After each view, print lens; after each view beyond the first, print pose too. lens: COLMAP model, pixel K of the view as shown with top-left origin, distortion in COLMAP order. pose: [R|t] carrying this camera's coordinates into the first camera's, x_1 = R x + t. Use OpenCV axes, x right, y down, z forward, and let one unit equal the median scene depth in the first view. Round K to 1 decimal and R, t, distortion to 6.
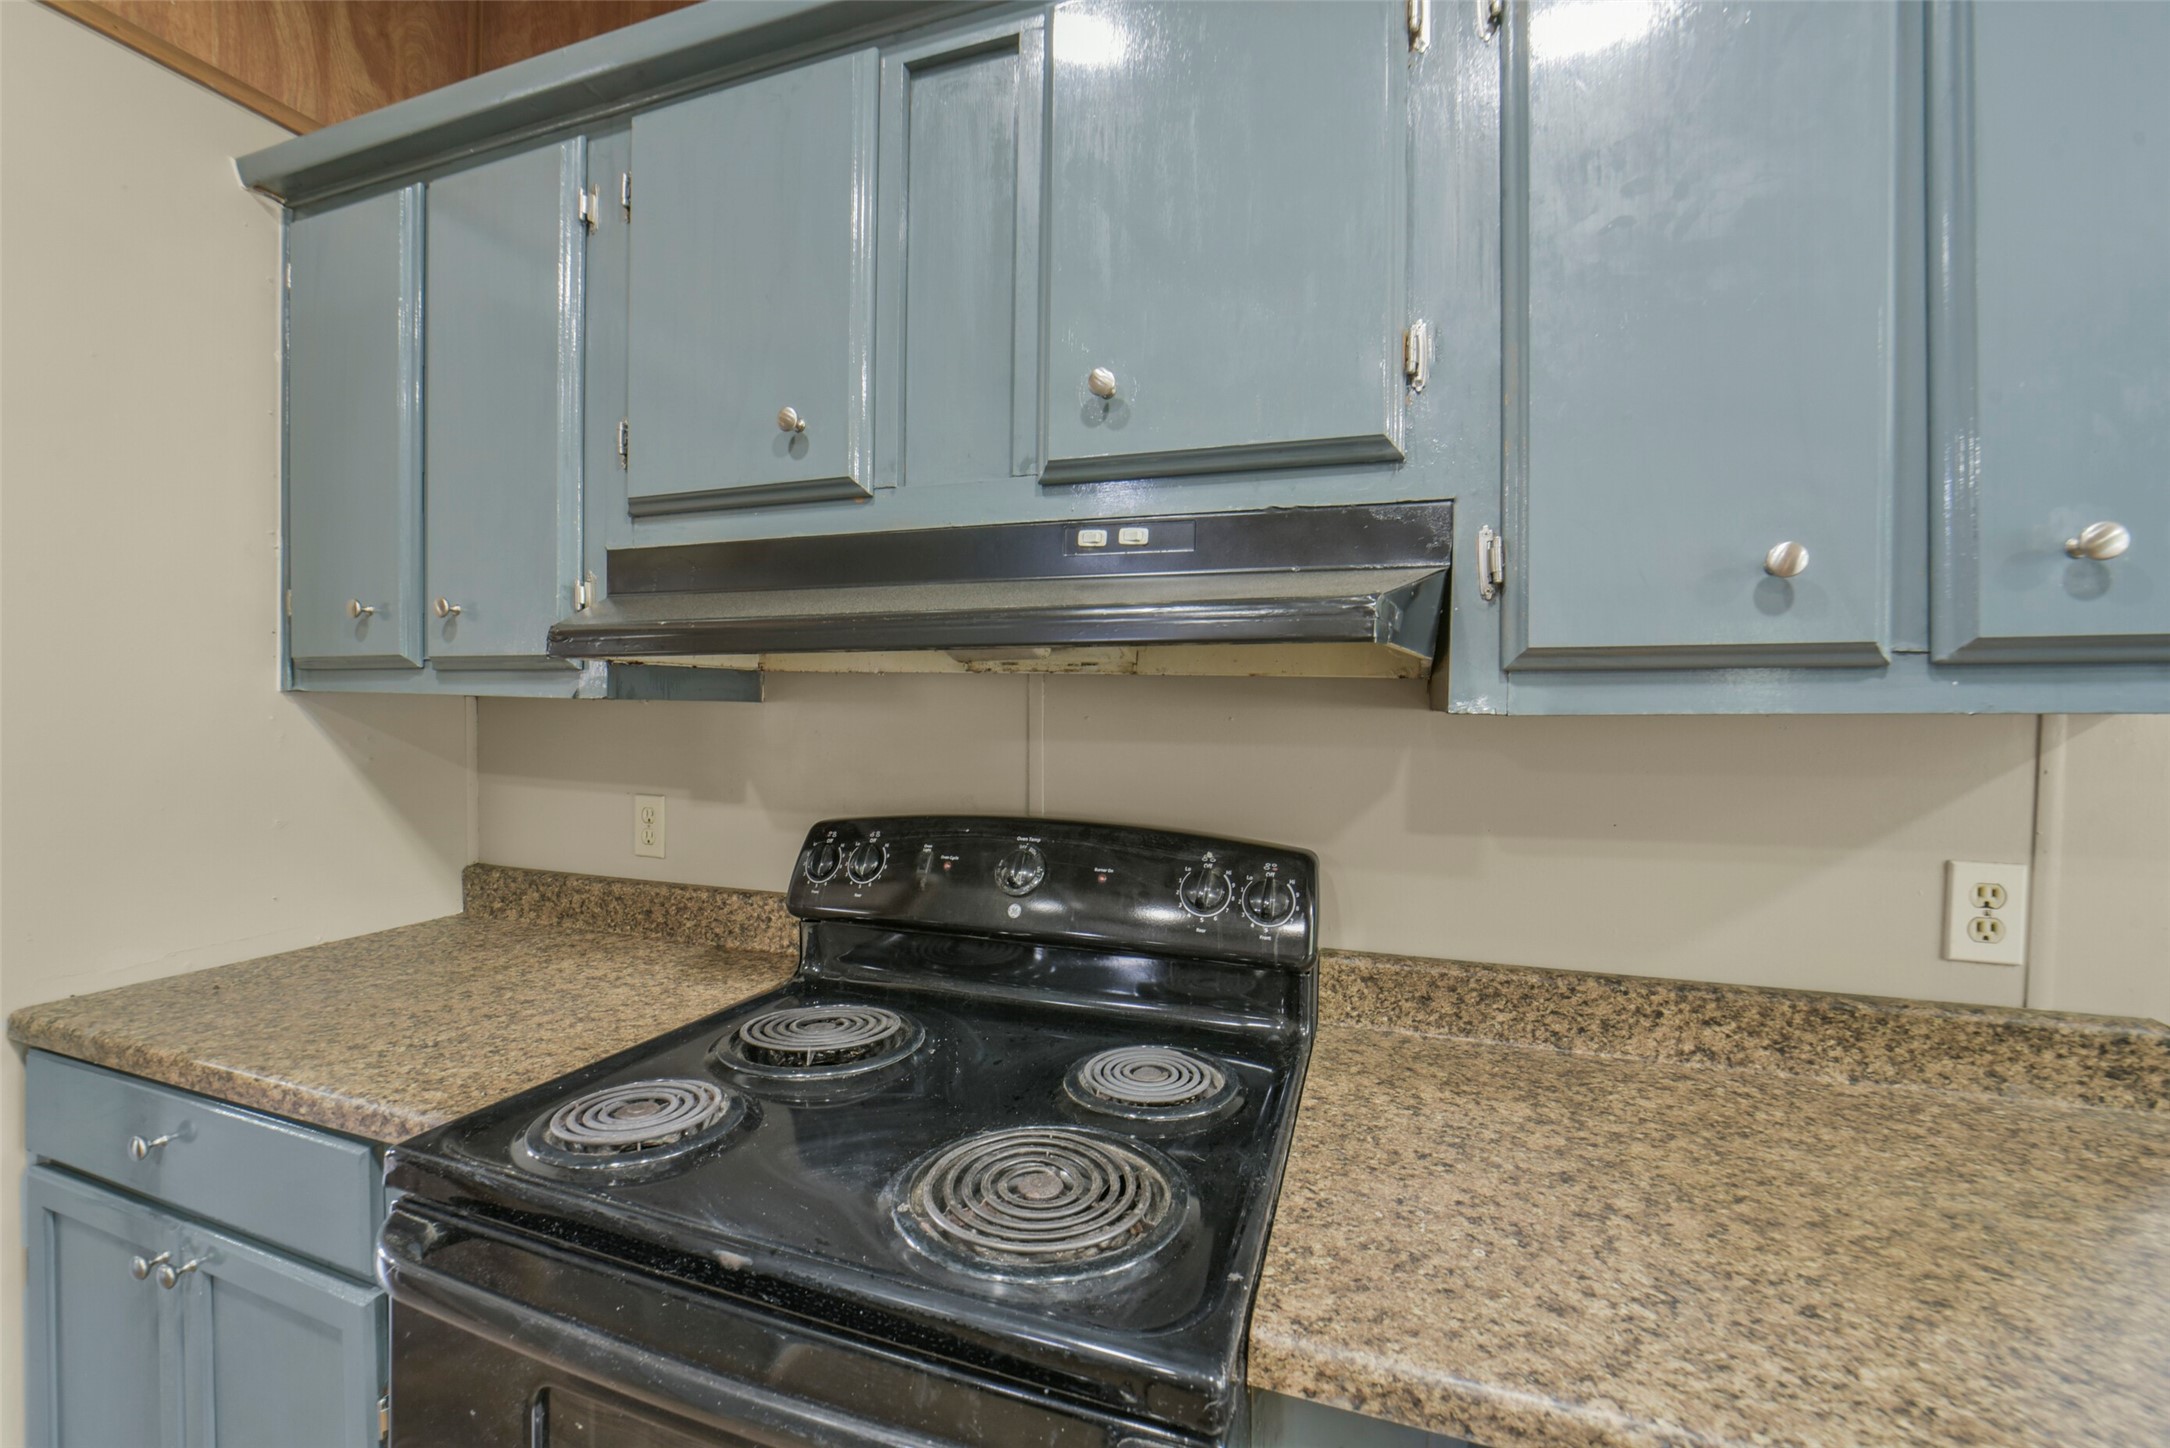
lens RADIAL K [[852.2, 0, 1092.1], [0, 852.2, 719.9], [0, 0, 1]] dist [-0.038118, 0.009743]
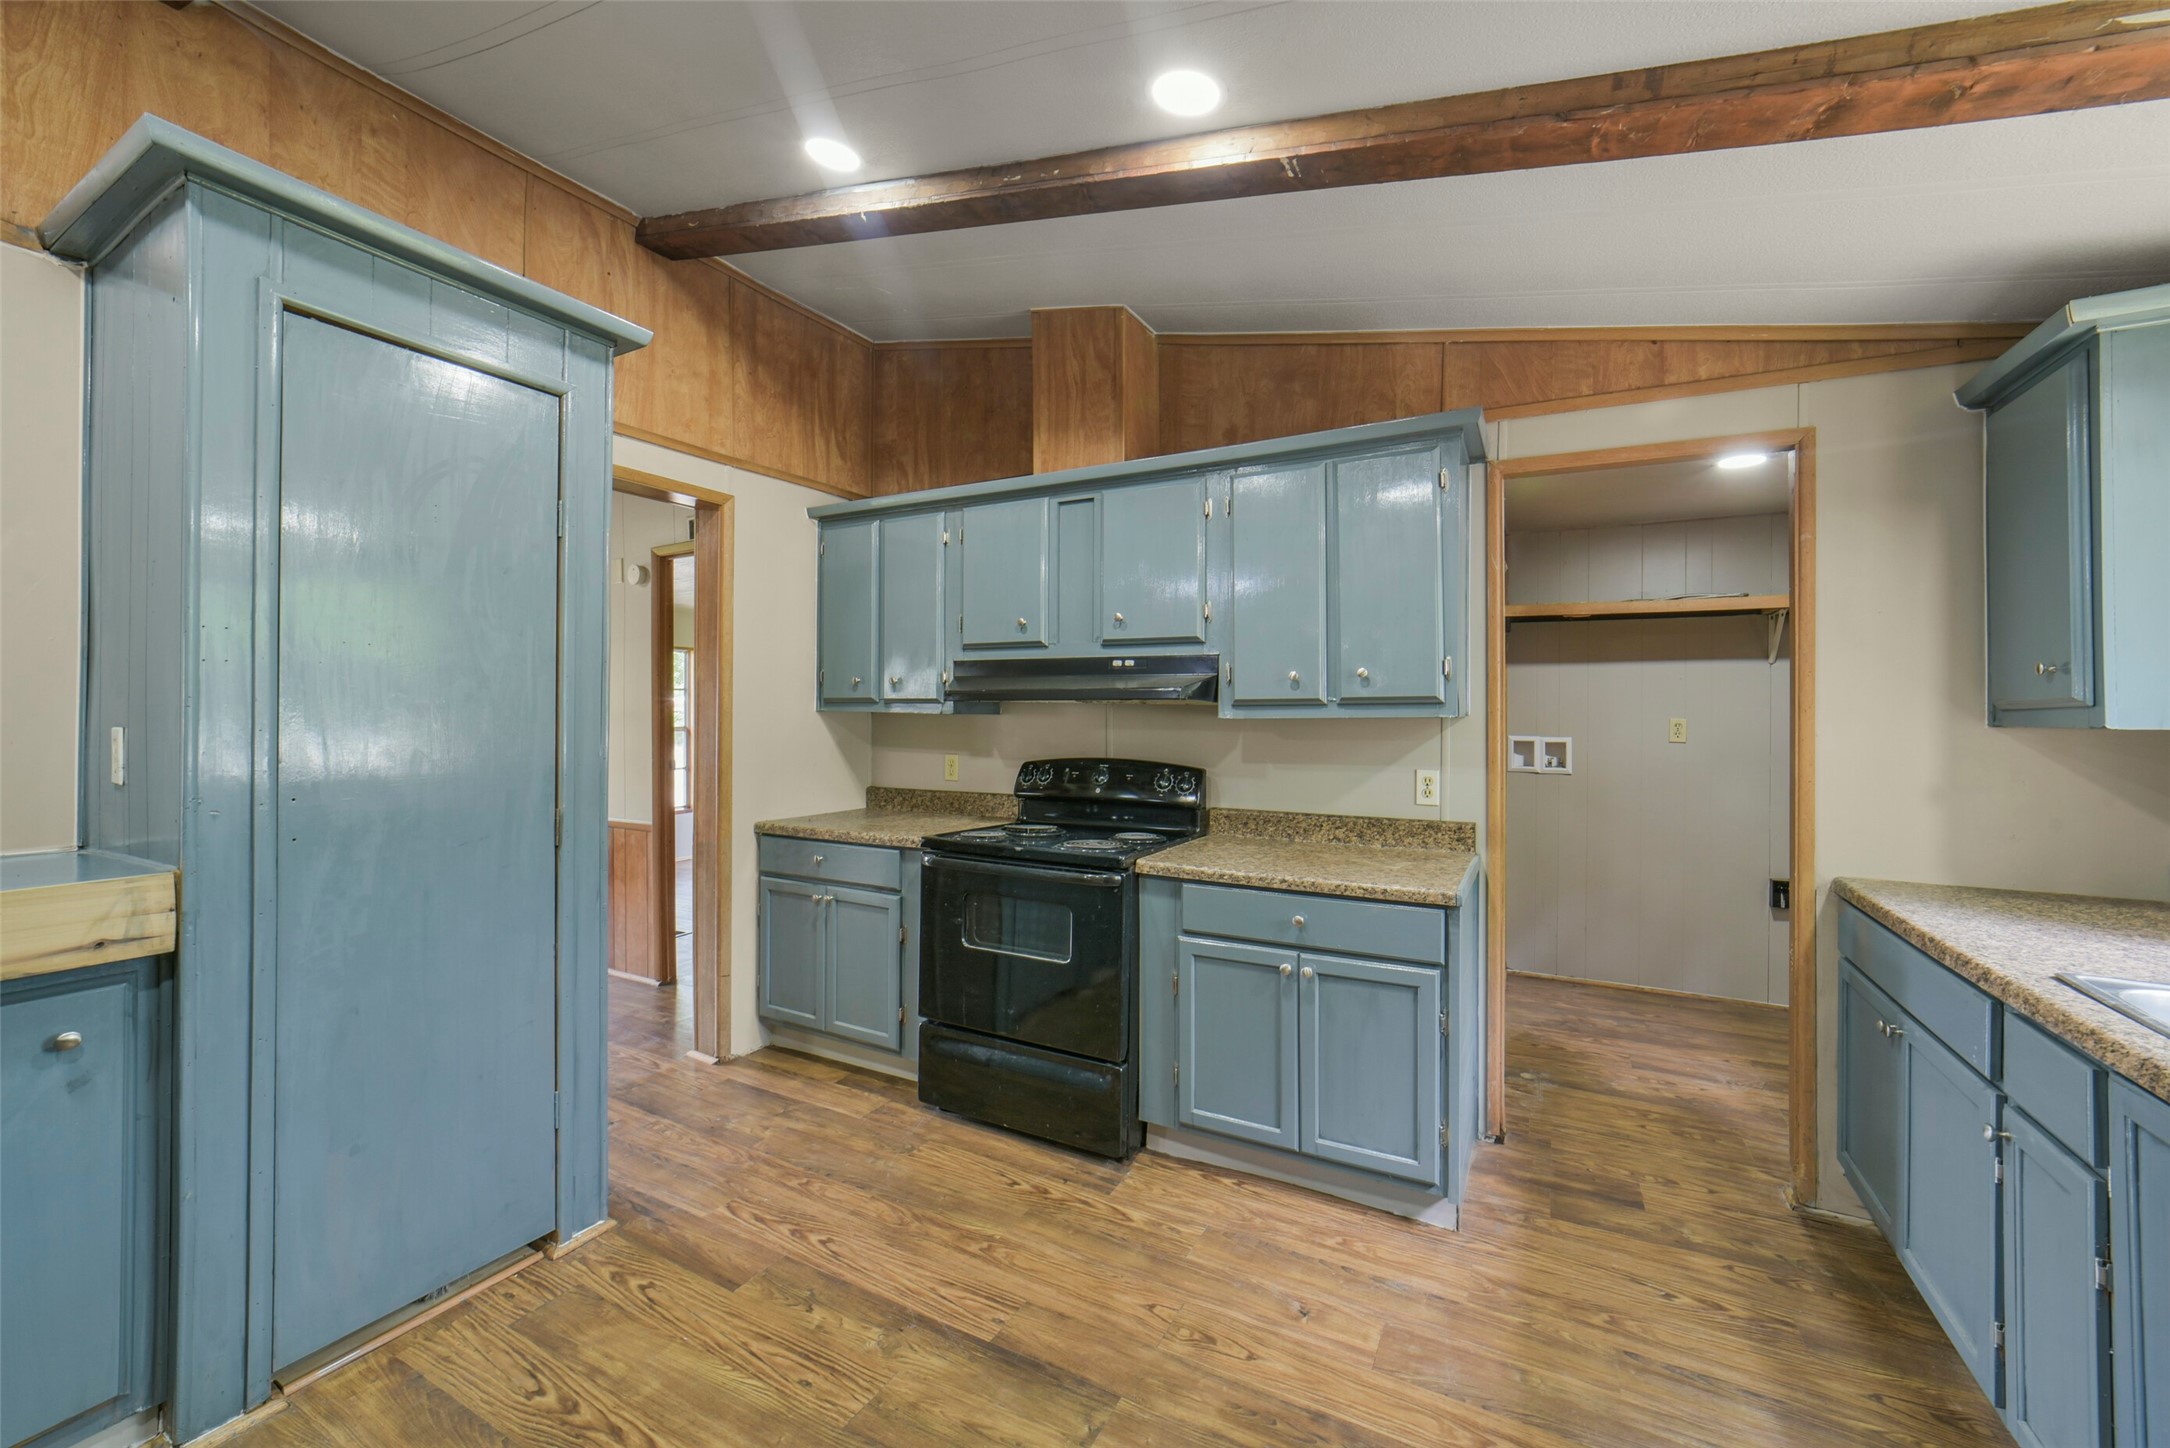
lens RADIAL K [[852.2, 0, 1086.8], [0, 852.2, 703.4], [0, 0, 1]] dist [-0.038118, 0.009743]
pose [[0.983389, -0.006331, -0.181398, 0.383375], [0.001269, 0.999607, -0.028011, 0.019587], [0.181504, 0.027316, 0.983011, -1.758601]]
